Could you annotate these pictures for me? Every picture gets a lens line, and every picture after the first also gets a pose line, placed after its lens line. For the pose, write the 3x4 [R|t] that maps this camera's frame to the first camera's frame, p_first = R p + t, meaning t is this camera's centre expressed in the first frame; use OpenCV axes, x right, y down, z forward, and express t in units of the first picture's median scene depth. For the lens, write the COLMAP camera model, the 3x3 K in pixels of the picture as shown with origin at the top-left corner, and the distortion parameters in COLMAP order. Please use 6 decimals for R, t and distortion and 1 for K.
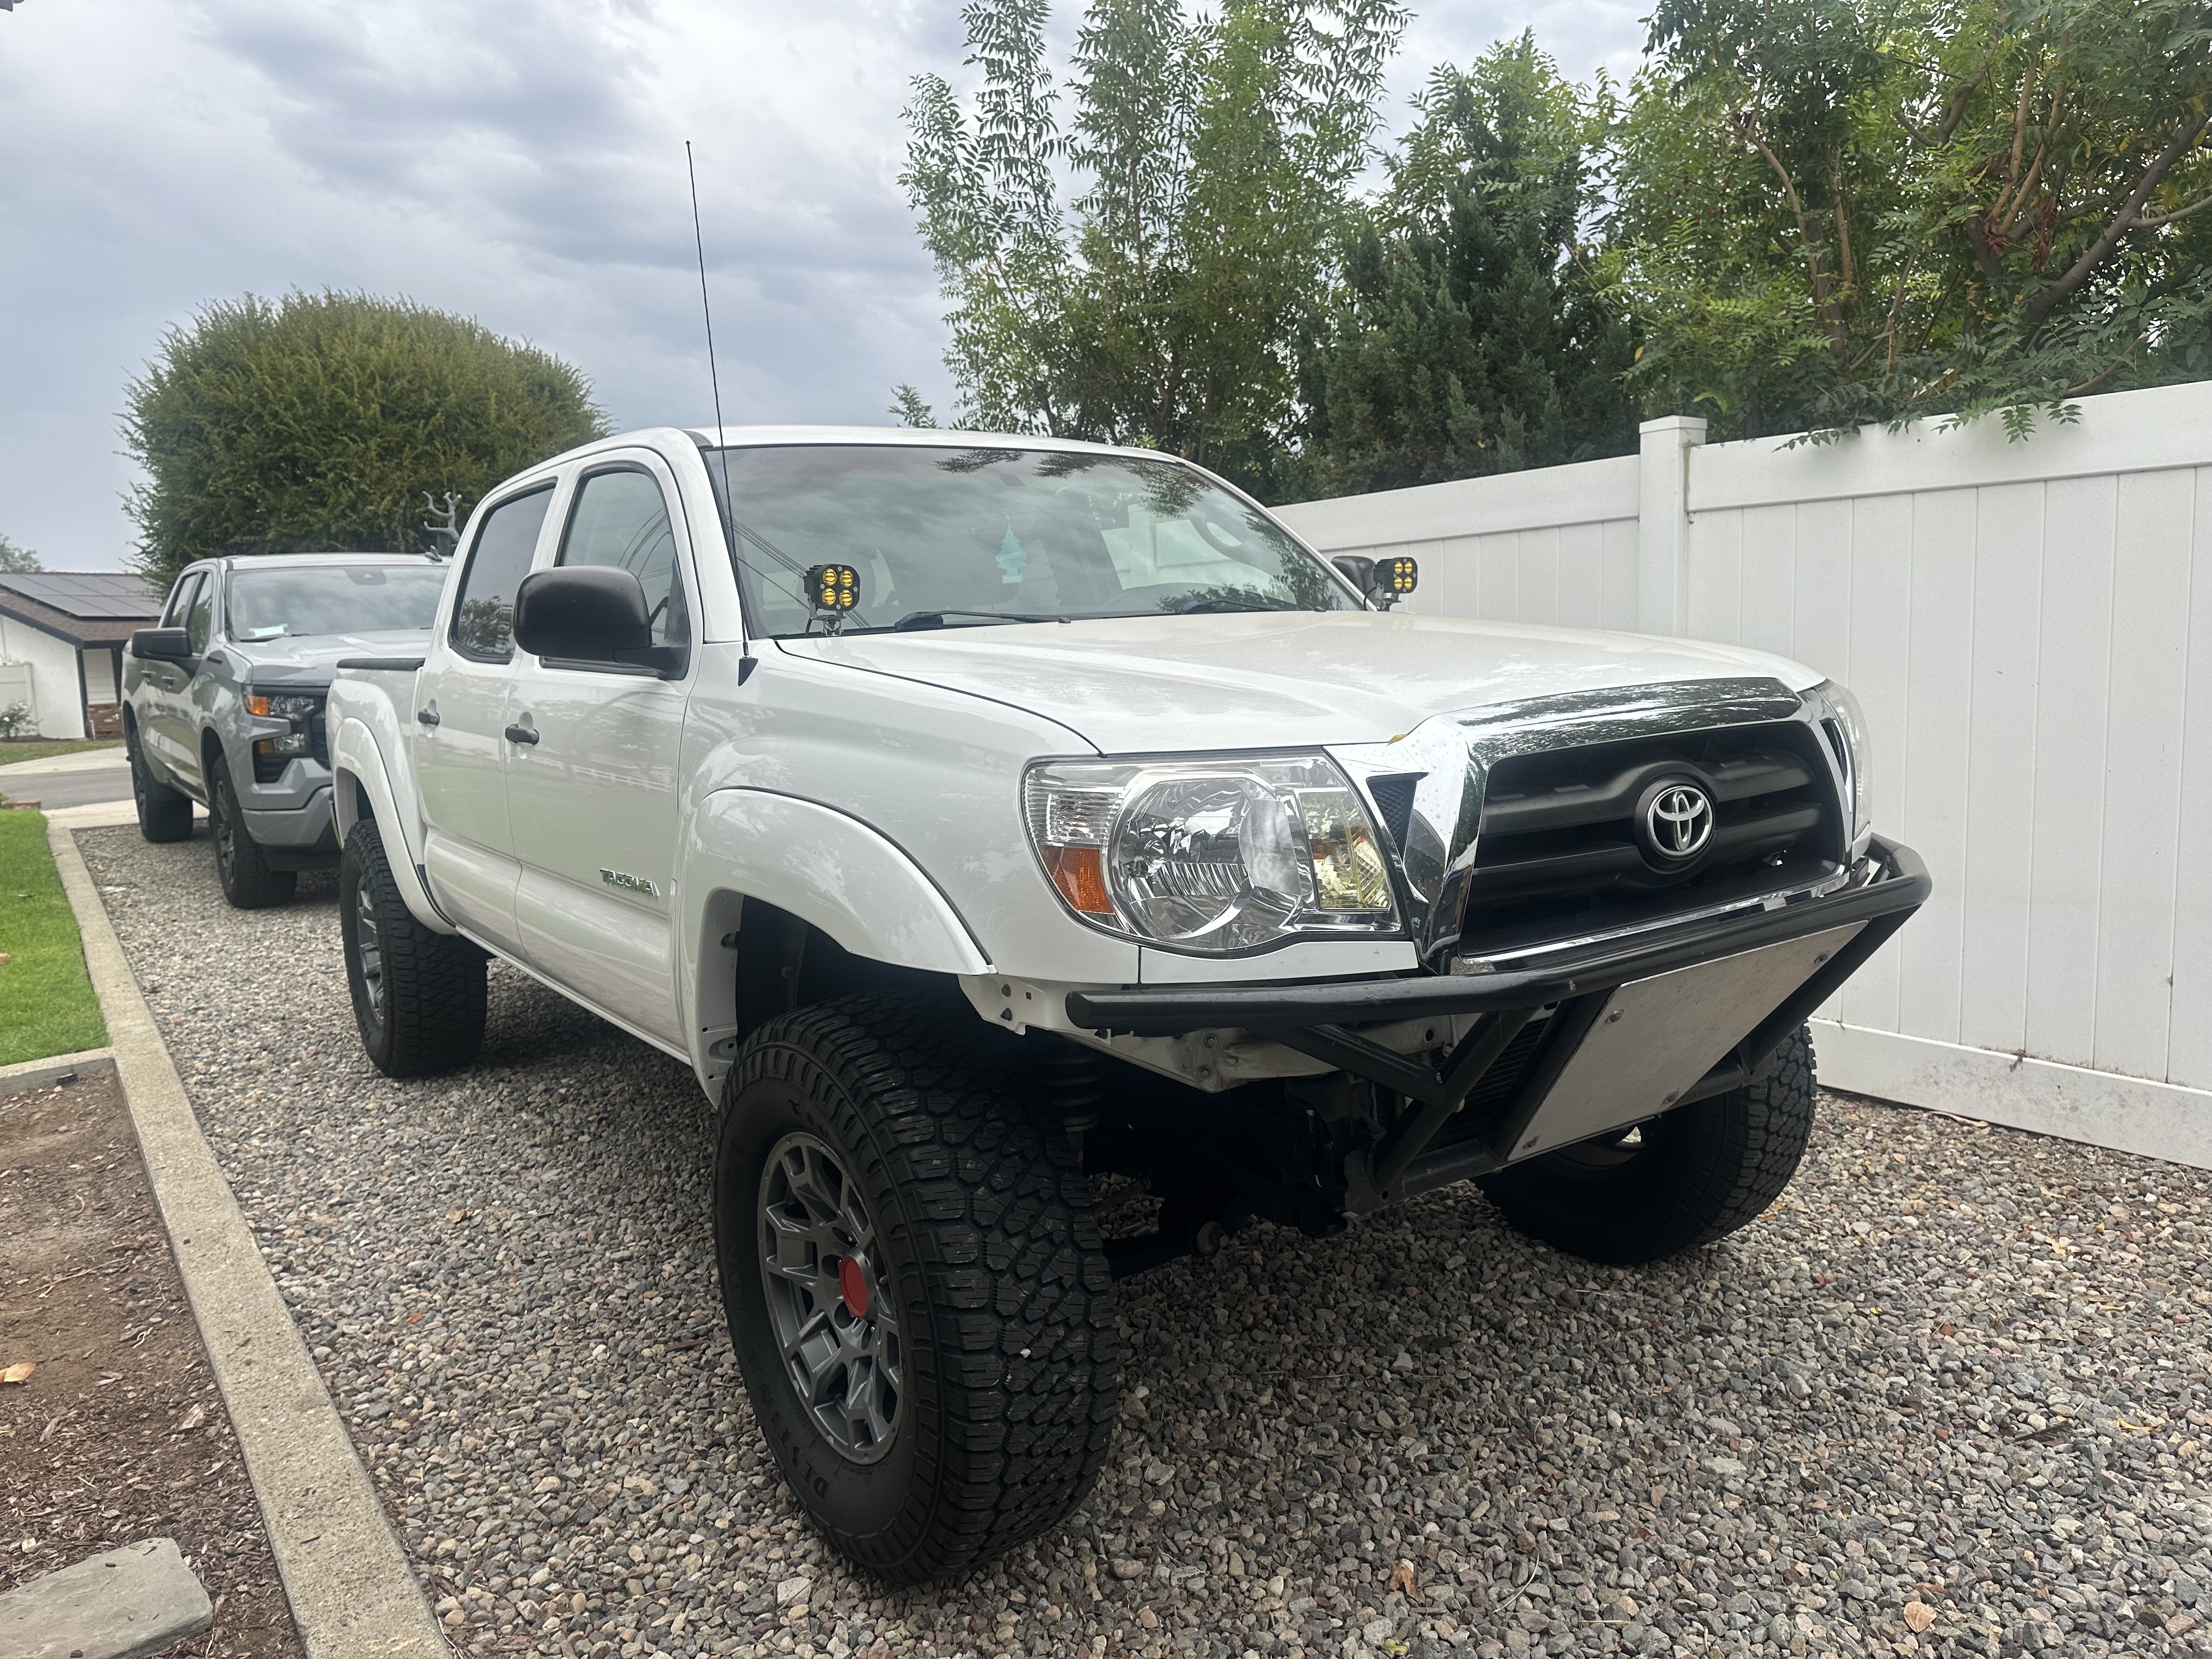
lens RADIAL K [[1566.4, 0, 1115.1], [0, 1566.4, 834.0], [0, 0, 1]] dist [0.048589, -0.065125]
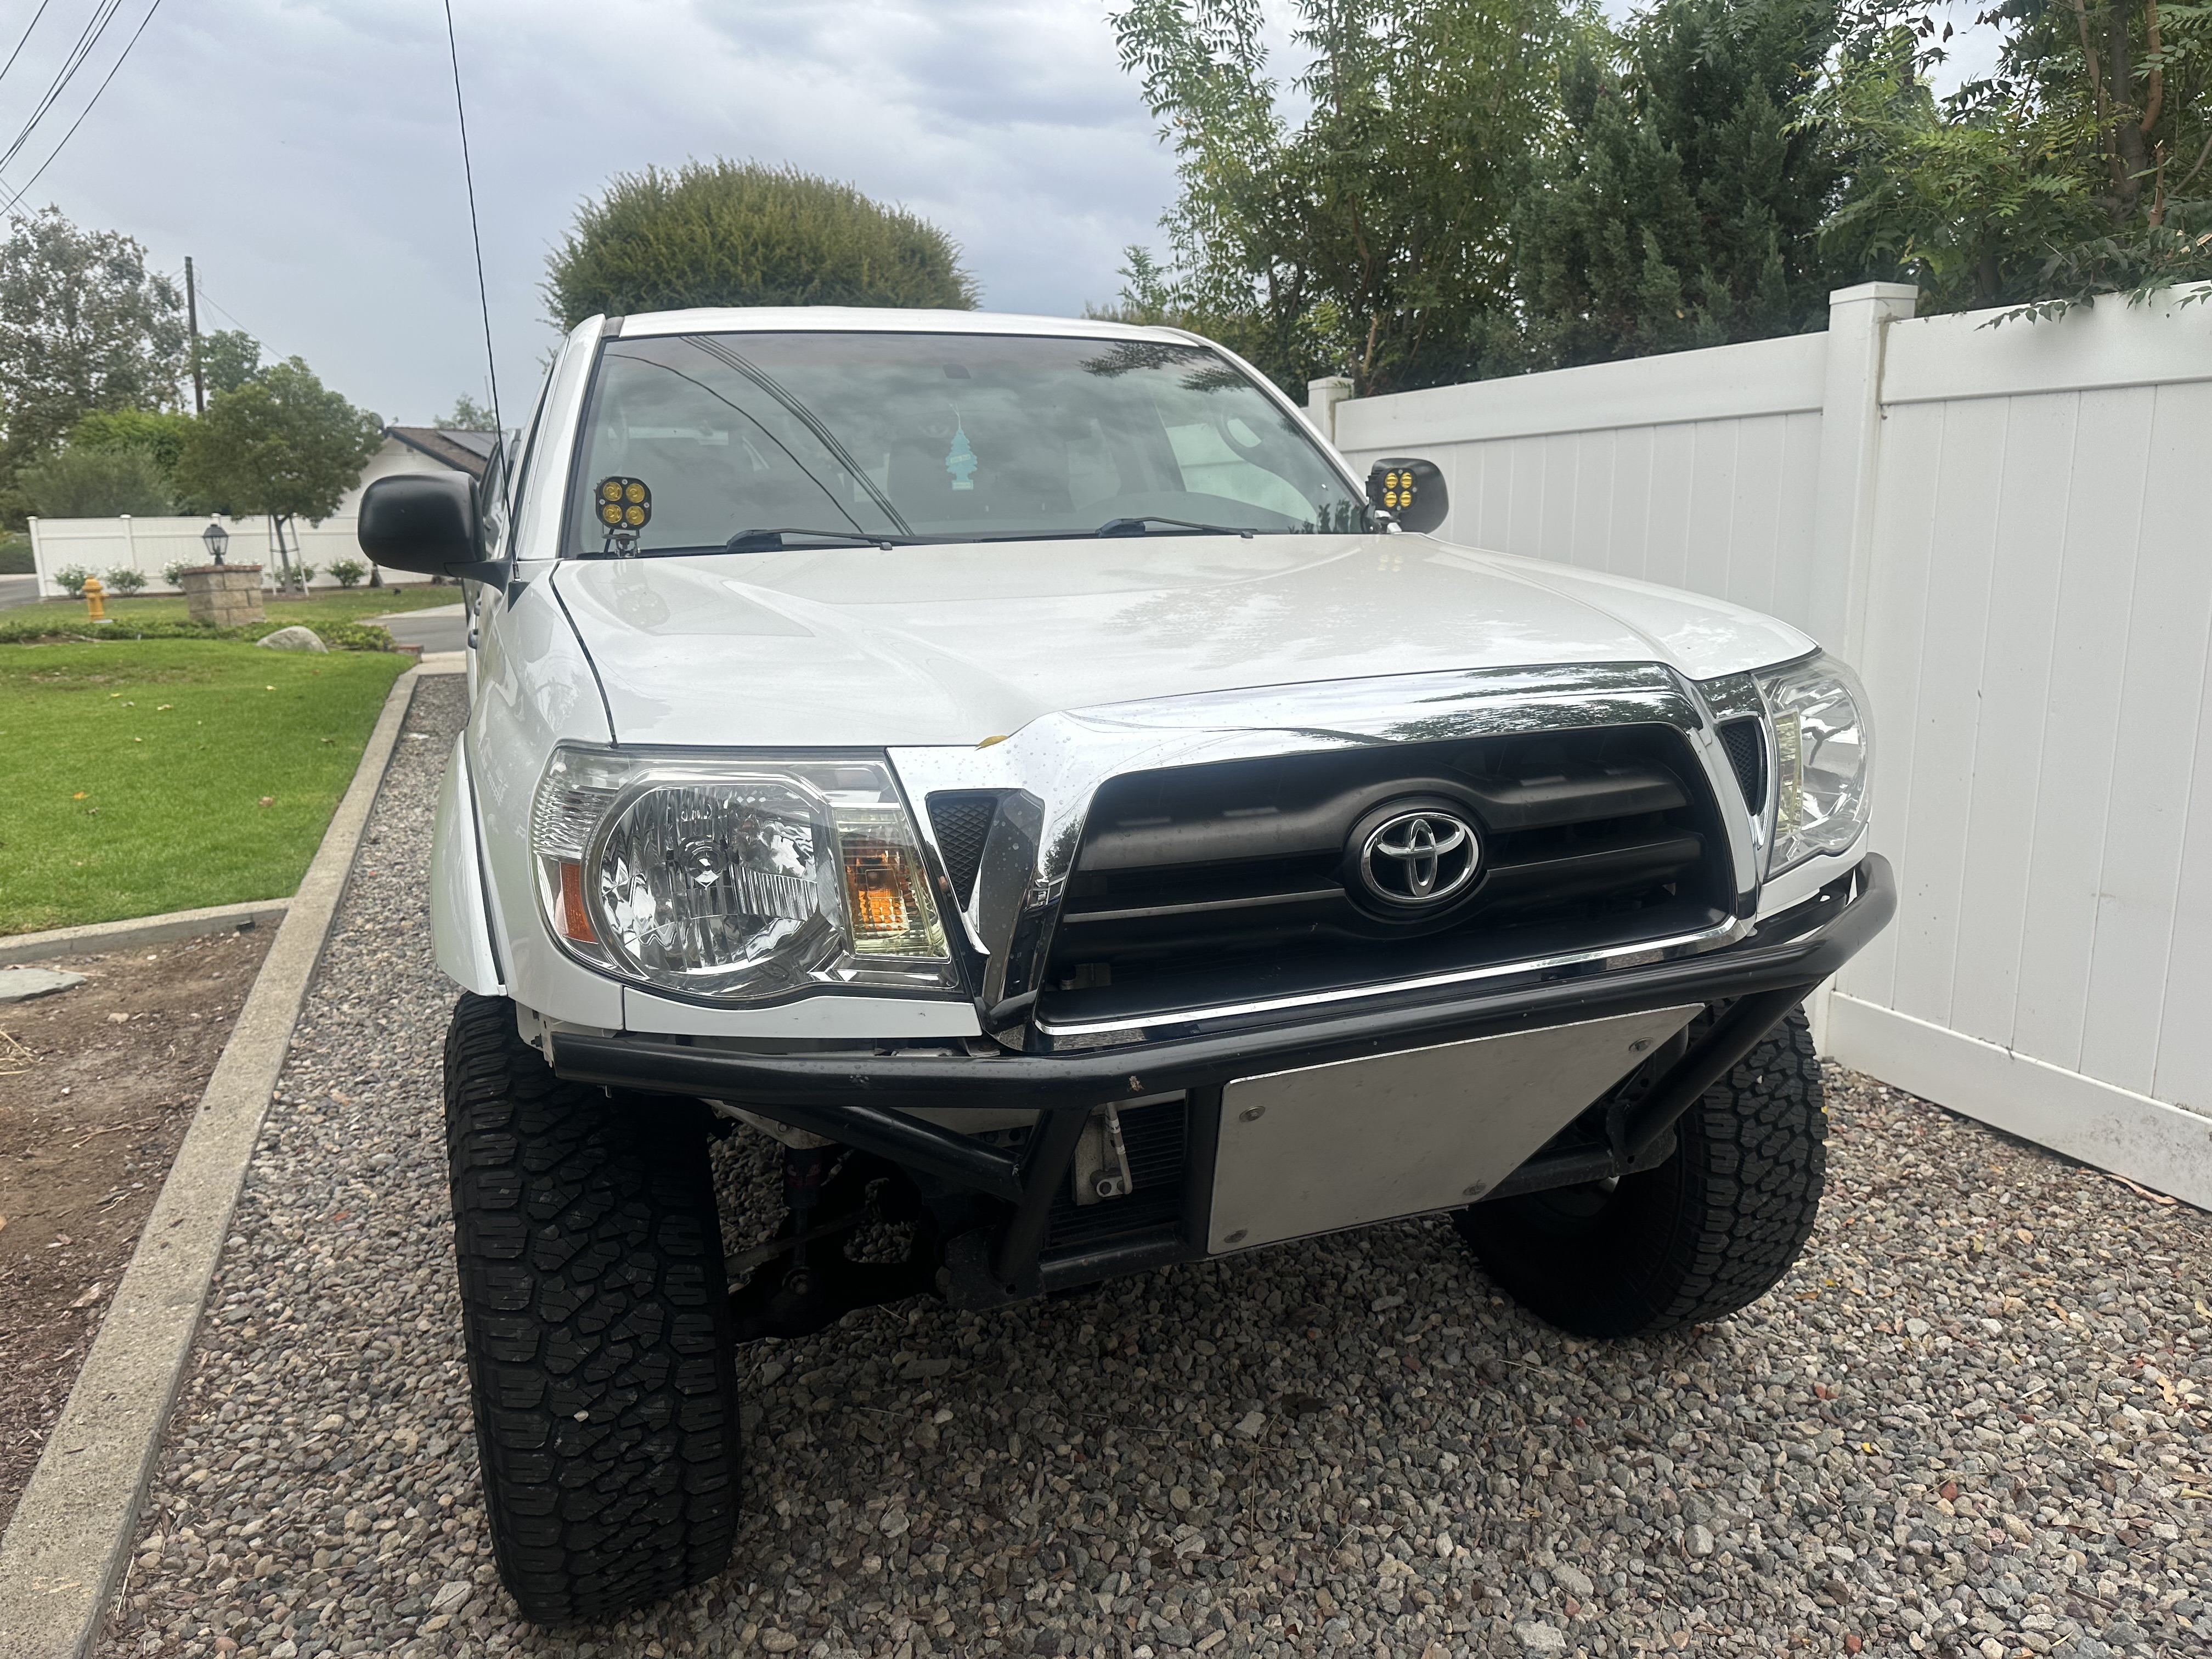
lens RADIAL K [[1565.1, 0, 1117.5], [0, 1565.1, 838.9], [0, 0, 1]] dist [0.027343, -0.031885]
pose [[0.970055, 0.070227, -0.232513, 0.257358], [-0.049828, 0.994467, 0.092480, -0.053044], [0.237721, -0.078125, 0.968186, 0.155372]]
